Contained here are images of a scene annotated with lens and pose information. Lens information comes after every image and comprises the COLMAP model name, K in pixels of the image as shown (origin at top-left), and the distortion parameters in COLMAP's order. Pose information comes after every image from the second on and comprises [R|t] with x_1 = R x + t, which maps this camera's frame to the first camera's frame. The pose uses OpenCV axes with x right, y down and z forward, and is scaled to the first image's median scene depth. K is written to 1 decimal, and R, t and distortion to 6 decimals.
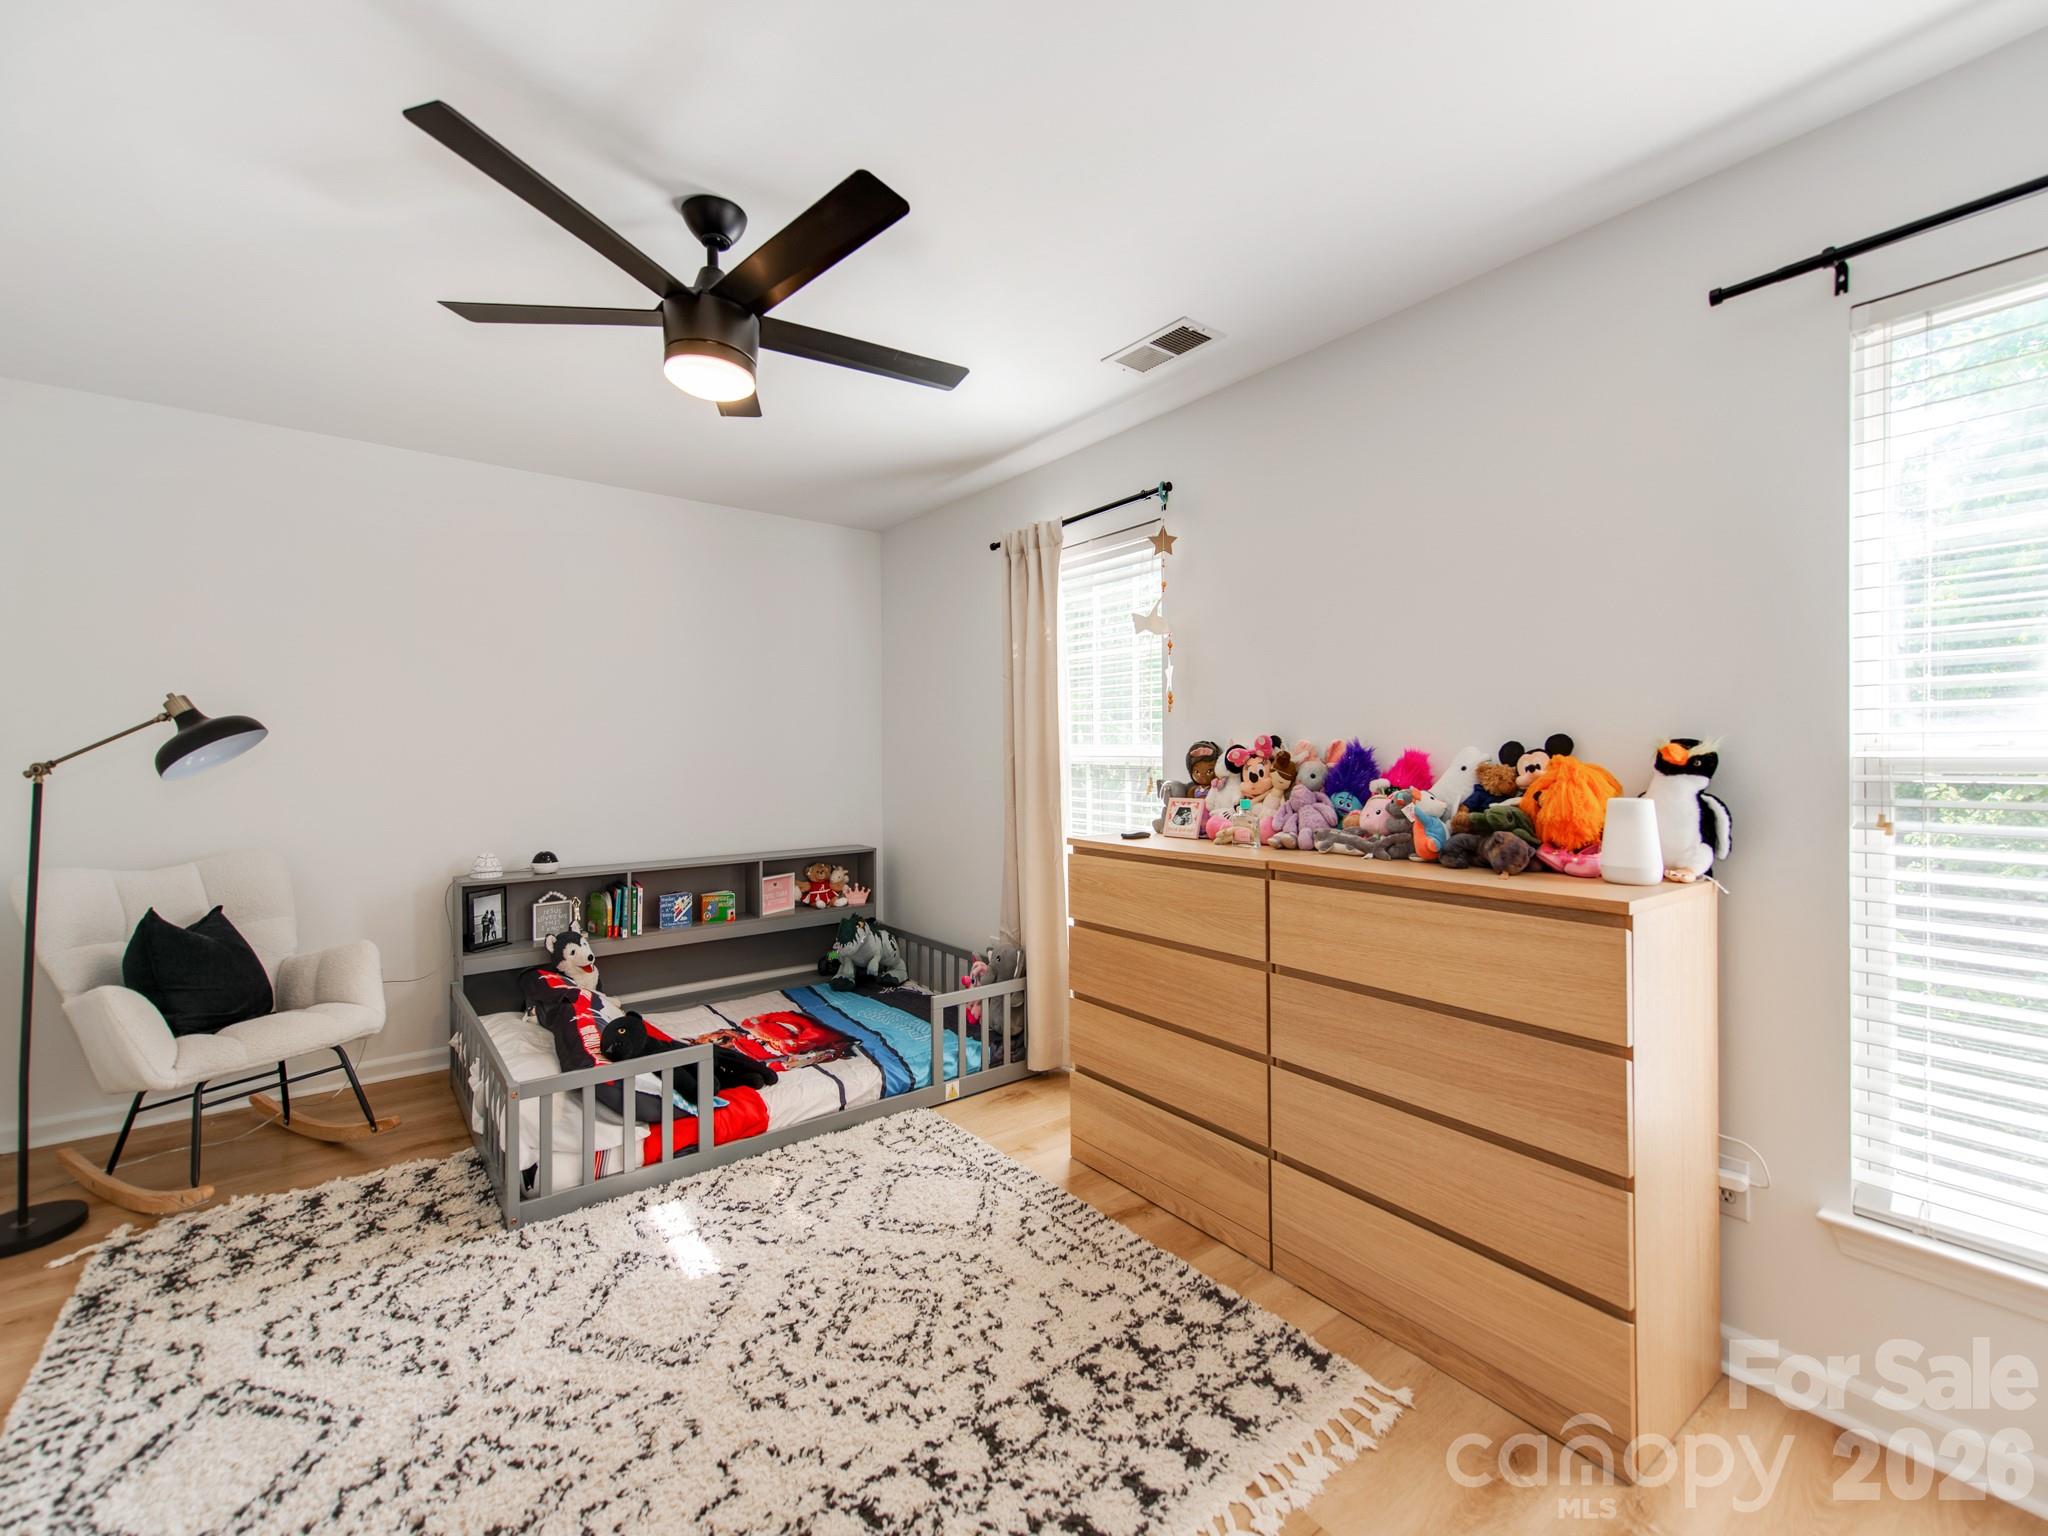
lens RADIAL K [[849.7, 0, 1018.1], [0, 849.7, 764.9], [0, 0, 1]] dist [0.013383, -0.000325]
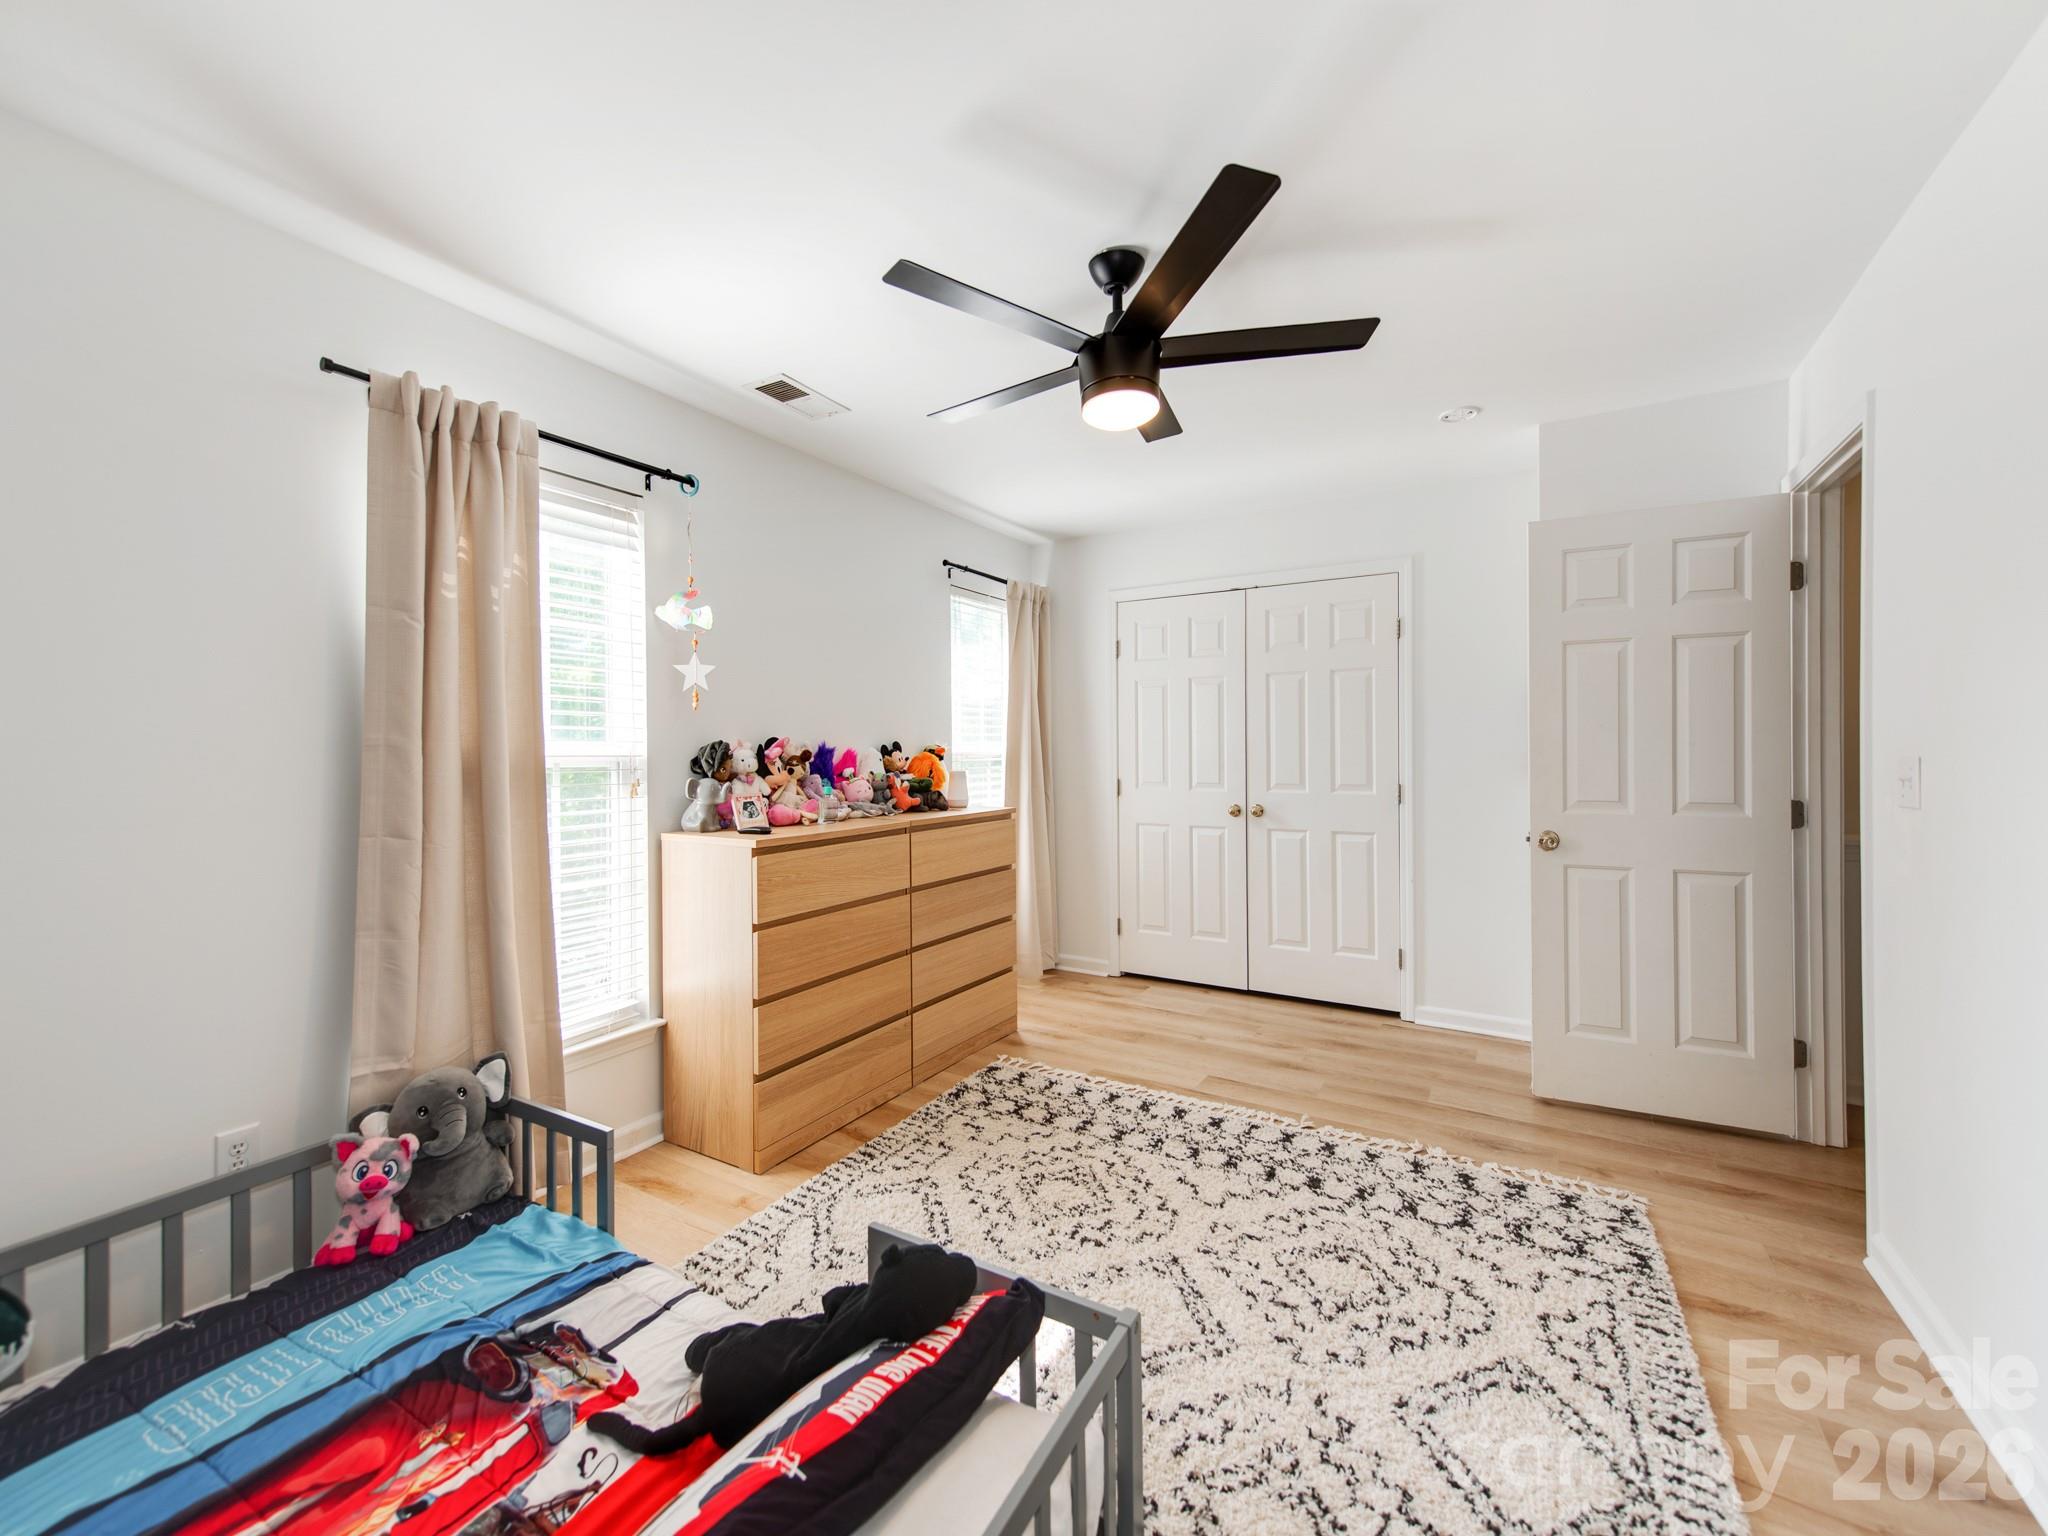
lens RADIAL K [[849.7, 0, 1017.9], [0, 849.7, 750.1], [0, 0, 1]] dist [0.013383, -0.000325]
pose [[-0.380506, -0.000400, 0.924778, -1.311071], [0.013415, 0.999892, 0.005952, -0.024213], [-0.924681, 0.014671, -0.380460, 1.532710]]
